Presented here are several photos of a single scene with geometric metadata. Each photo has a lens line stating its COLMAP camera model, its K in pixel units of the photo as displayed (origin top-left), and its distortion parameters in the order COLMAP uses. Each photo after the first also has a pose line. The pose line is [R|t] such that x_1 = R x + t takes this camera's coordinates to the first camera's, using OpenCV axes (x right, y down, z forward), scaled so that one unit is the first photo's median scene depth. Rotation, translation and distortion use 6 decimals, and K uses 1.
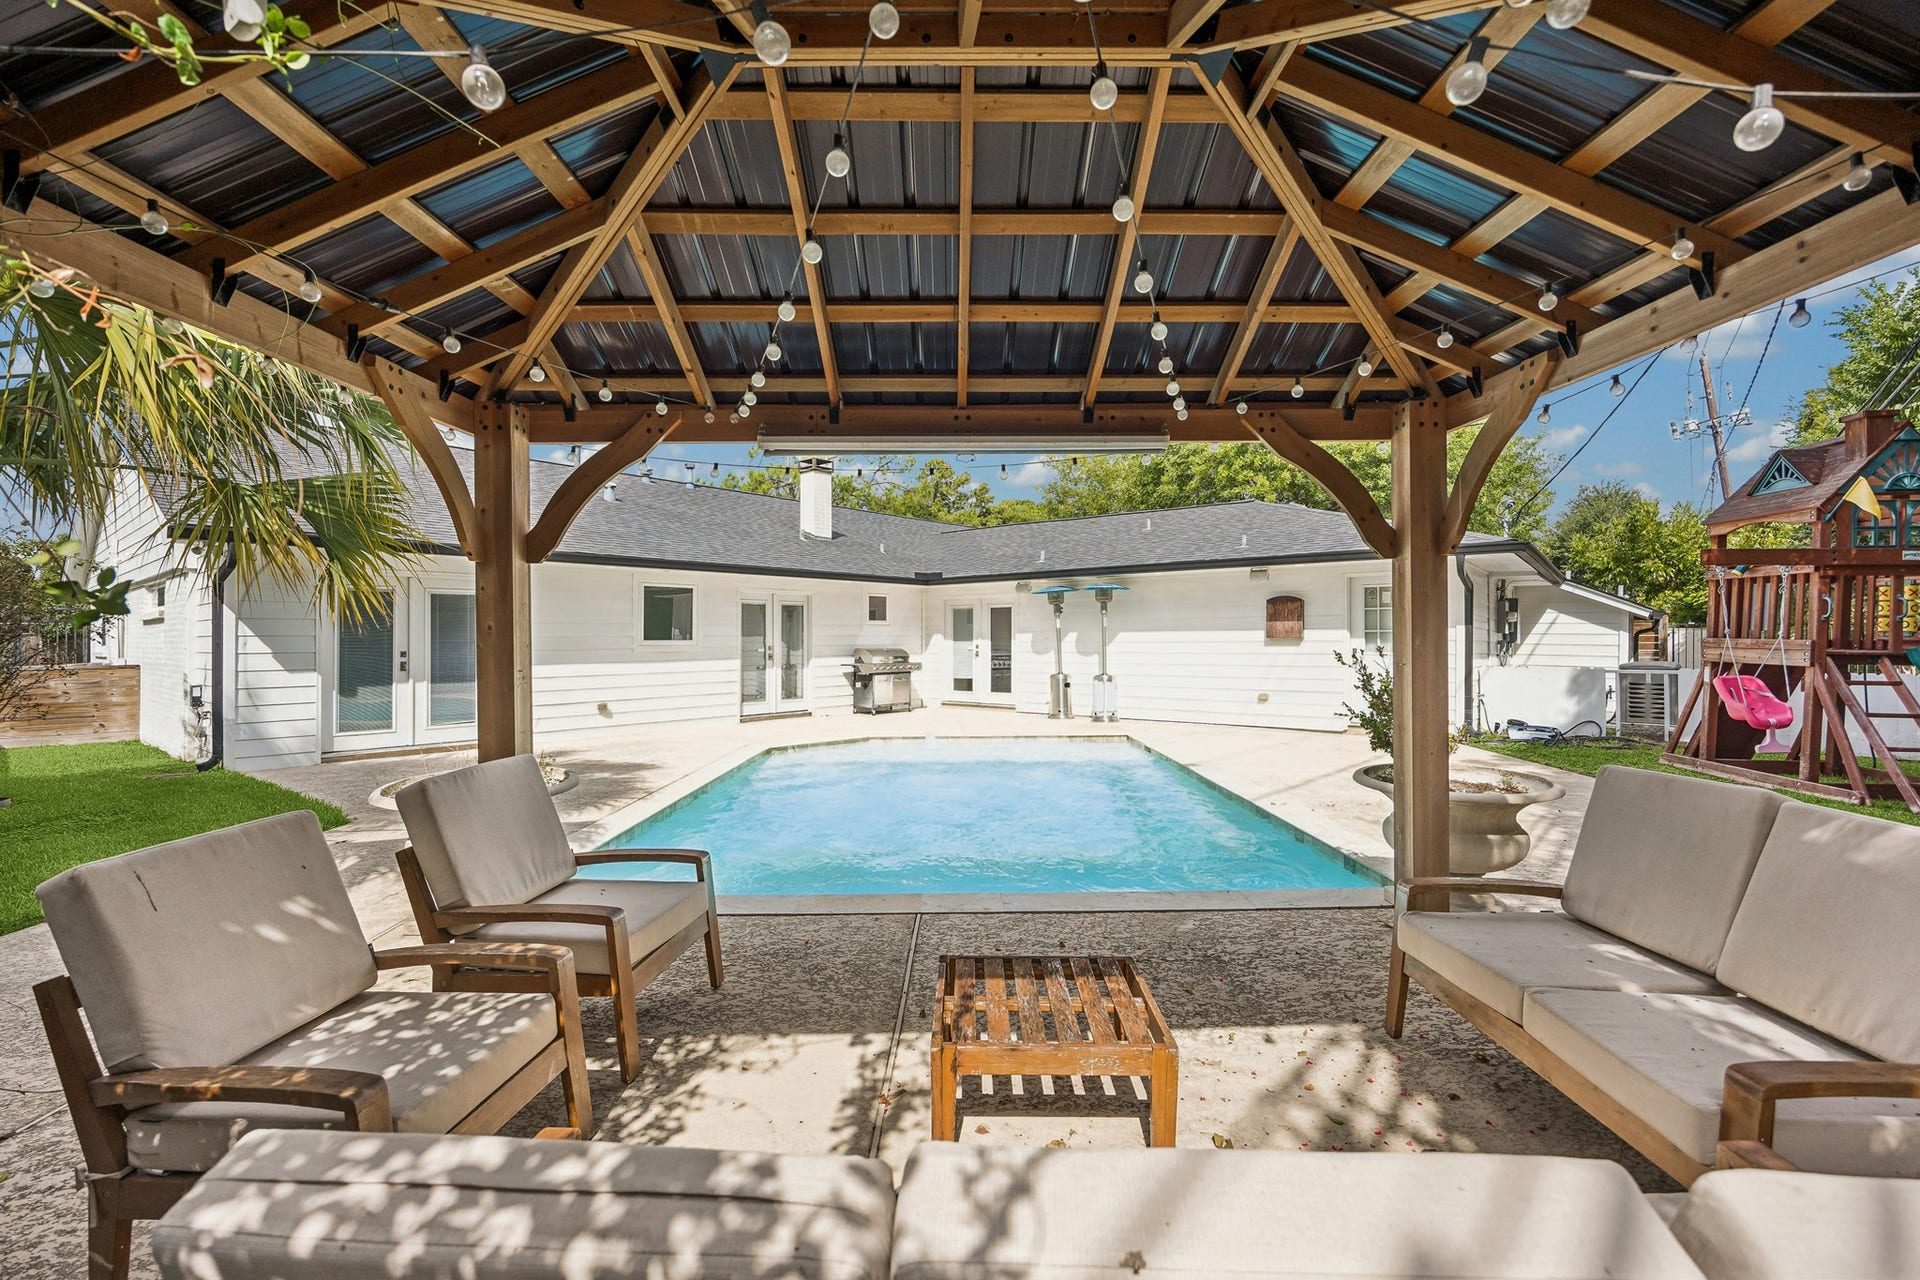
lens RADIAL K [[844.5, 0, 964.6], [0, 844.5, 634.2], [0, 0, 1]] dist [-0.014905, 0.000195]
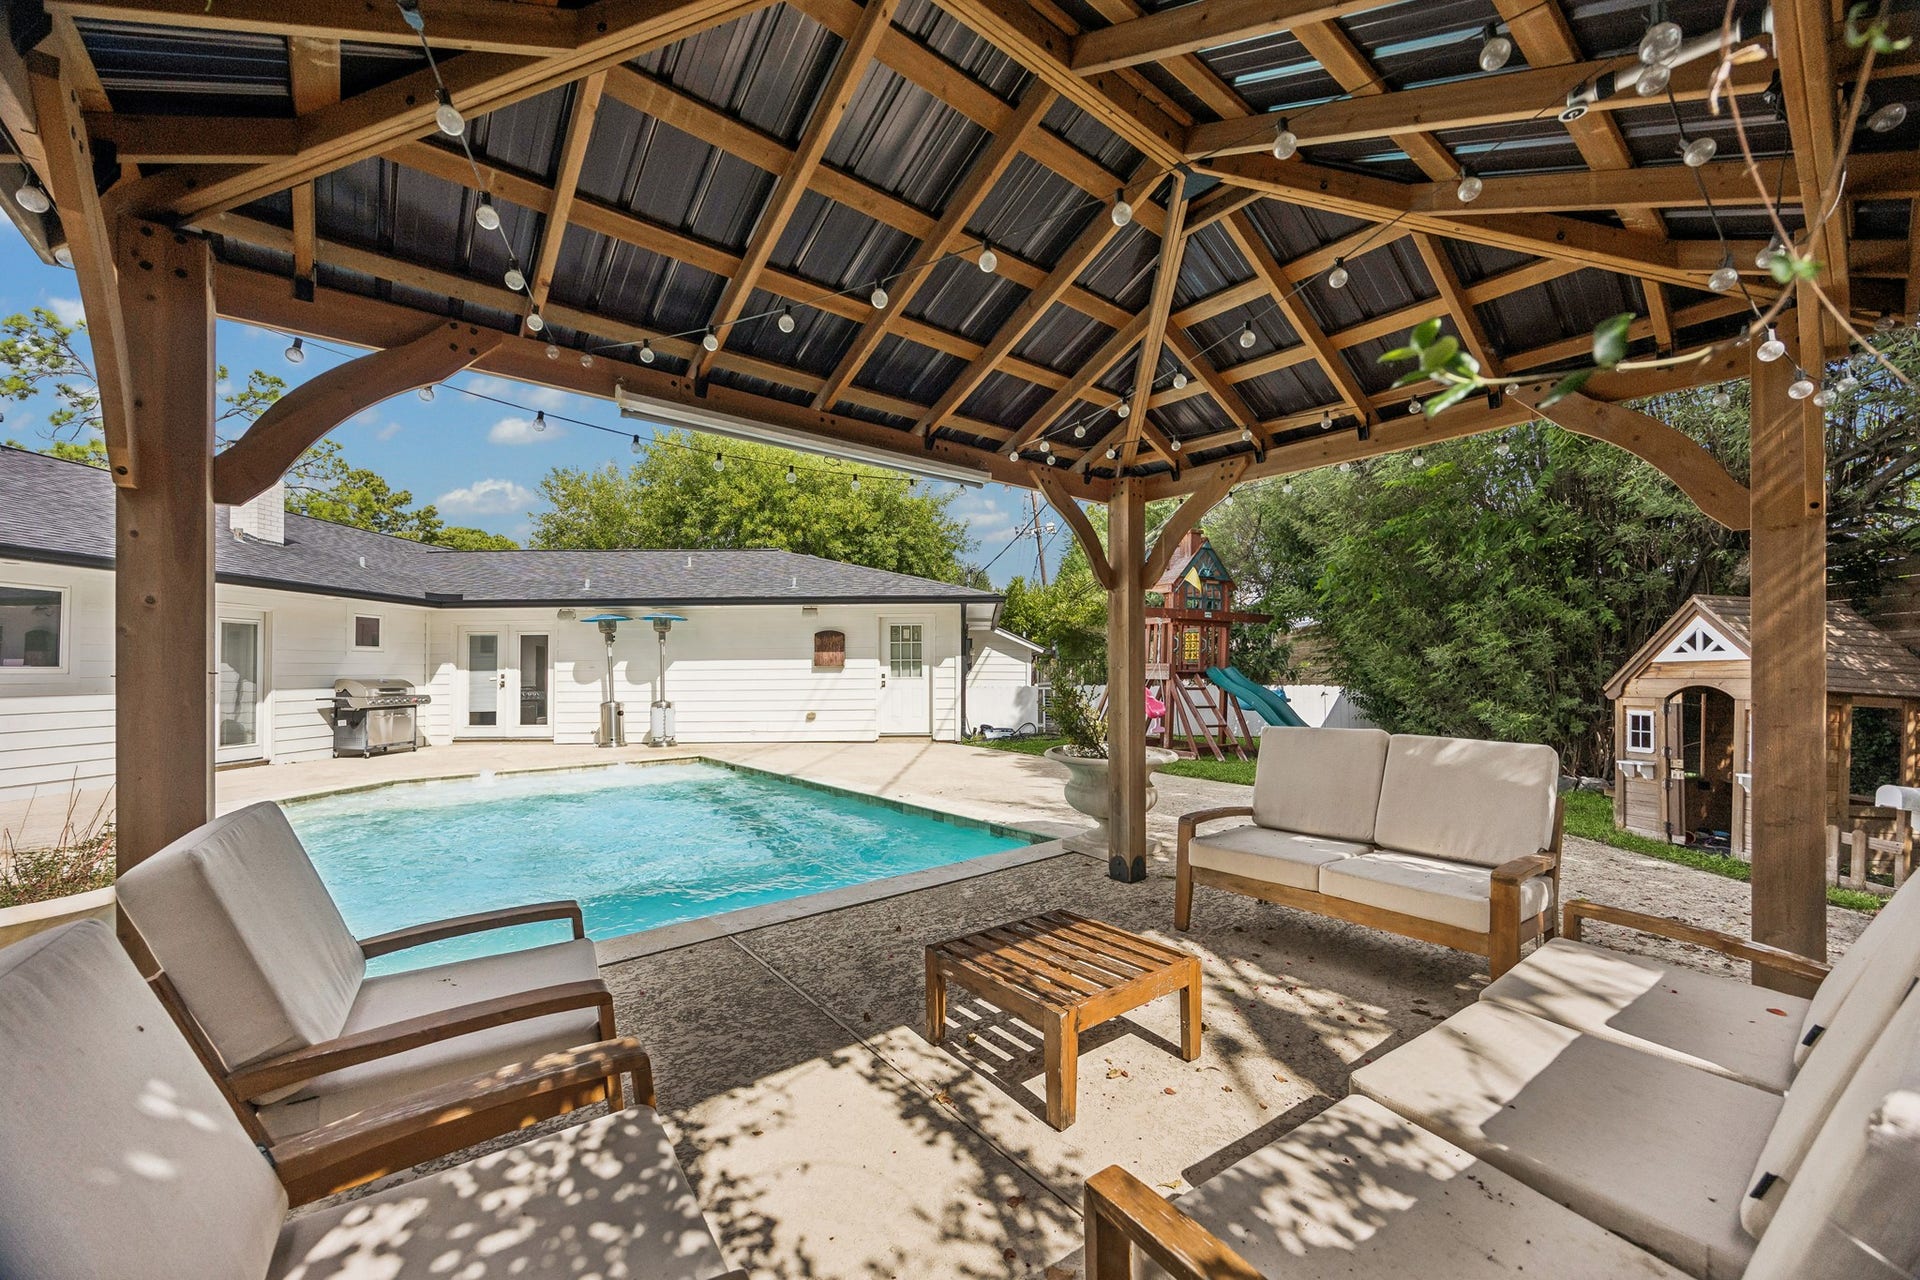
lens RADIAL K [[737.6, 0, 964.0], [0, 737.6, 664.0], [0, 0, 1]] dist [0.000566, 0.000001]
pose [[0.778854, 0.005295, 0.627183, -0.239558], [0.001171, 0.999950, -0.009897, 0.023101], [-0.627204, 0.008443, 0.778809, 0.122200]]
